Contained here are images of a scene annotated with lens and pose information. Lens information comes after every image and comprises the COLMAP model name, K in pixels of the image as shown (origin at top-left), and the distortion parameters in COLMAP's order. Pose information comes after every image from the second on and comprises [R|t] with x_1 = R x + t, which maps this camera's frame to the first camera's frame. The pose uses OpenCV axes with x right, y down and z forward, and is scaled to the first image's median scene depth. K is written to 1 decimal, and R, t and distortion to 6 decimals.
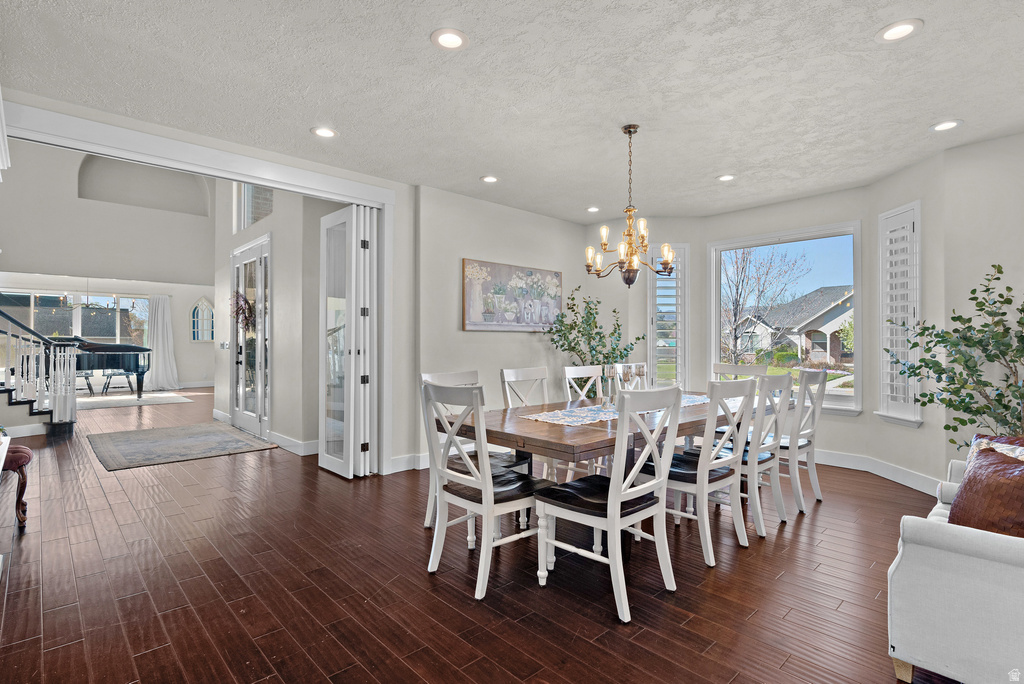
lens RADIAL K [[499.1, 0, 517.8], [0, 499.1, 339.8], [0, 0, 1]] dist [0.009462, -0.001639]
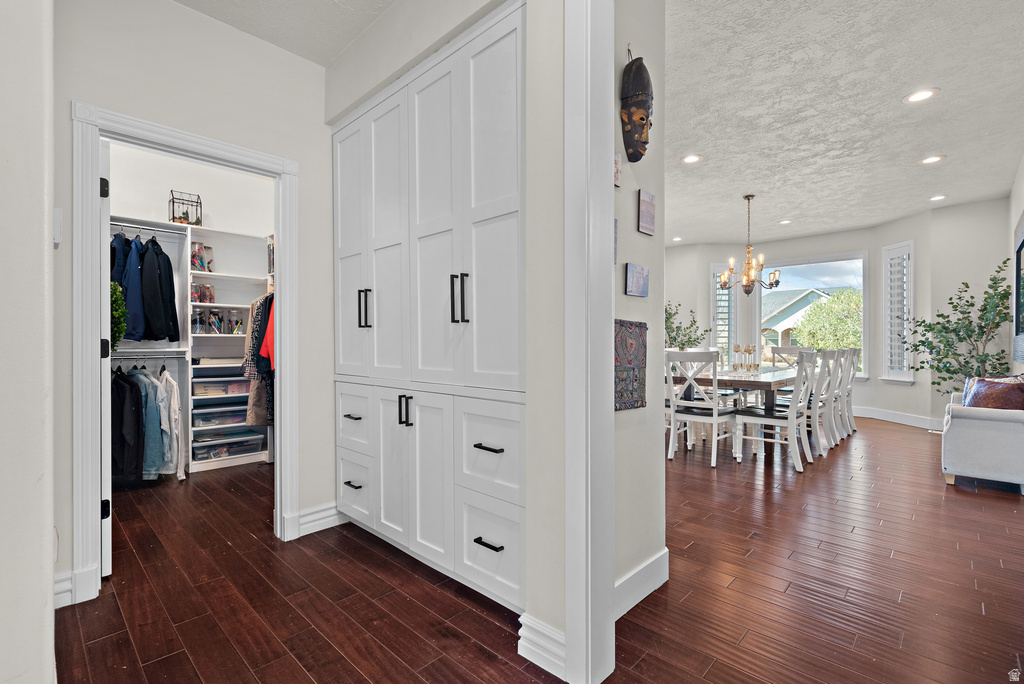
lens RADIAL K [[457.9, 0, 514.9], [0, 457.9, 344.1], [0, 0, 1]] dist [0.003010, -0.000656]
pose [[0.998856, -0.004047, 0.047652, -0.578644], [0.003479, 0.999922, 0.012012, 0.027638], [-0.047697, -0.011832, 0.998792, -0.421240]]
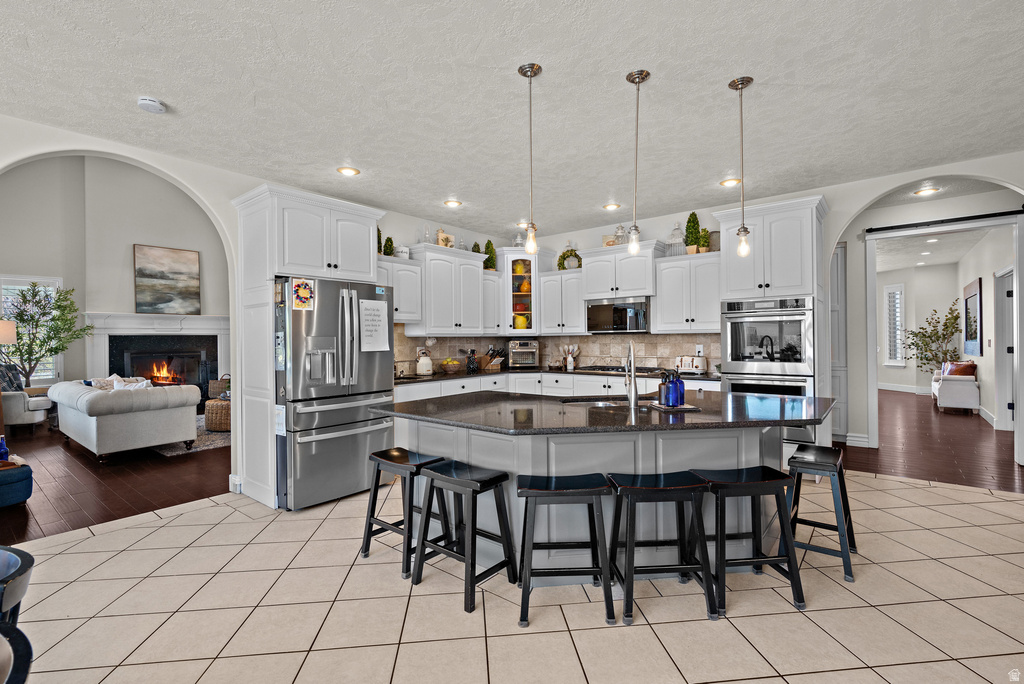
lens RADIAL K [[457.9, 0, 511.0], [0, 457.9, 339.9], [0, 0, 1]] dist [0.003010, -0.000656]
pose [[0.990261, -0.014144, 0.138503, -1.853584], [0.012957, 0.999871, 0.009466, -0.030930], [-0.138620, -0.007579, 0.990317, -1.298644]]
